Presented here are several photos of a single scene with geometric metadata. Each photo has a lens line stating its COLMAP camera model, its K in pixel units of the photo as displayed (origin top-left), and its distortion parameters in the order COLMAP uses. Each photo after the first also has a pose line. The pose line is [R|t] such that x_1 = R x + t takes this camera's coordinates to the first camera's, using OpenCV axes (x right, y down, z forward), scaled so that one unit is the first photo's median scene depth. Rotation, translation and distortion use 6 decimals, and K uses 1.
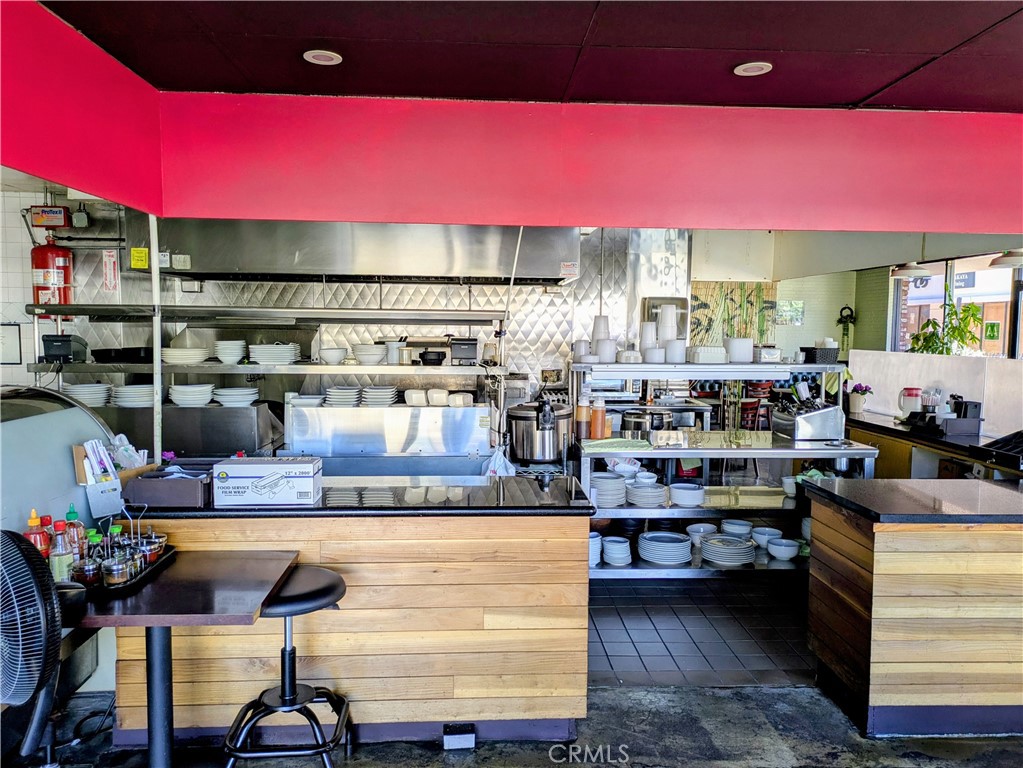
lens RADIAL K [[761.9, 0, 513.5], [0, 761.9, 383.3], [0, 0, 1]] dist [0.034514, -0.007052]
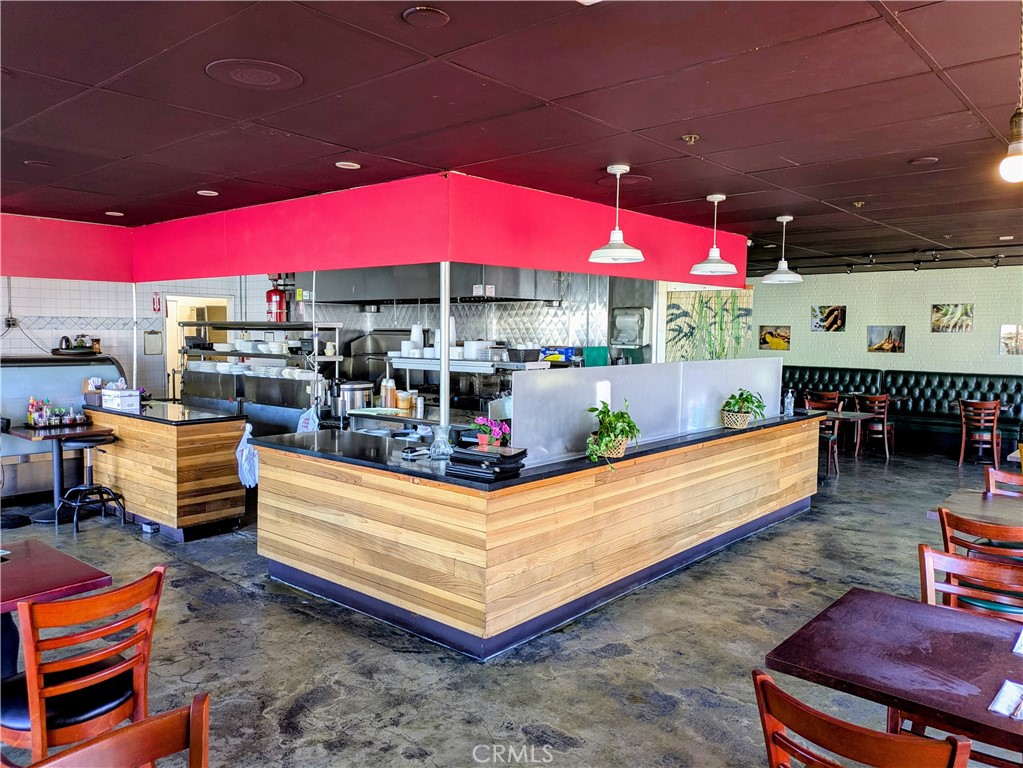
lens RADIAL K [[761.9, 0, 512.5], [0, 761.9, 383.5], [0, 0, 1]] dist [0.034514, -0.007052]
pose [[0.716302, 0.044025, -0.696400, 1.042292], [-0.055352, 0.998448, 0.006186, 0.002357], [0.695591, 0.034116, 0.717627, 0.089924]]
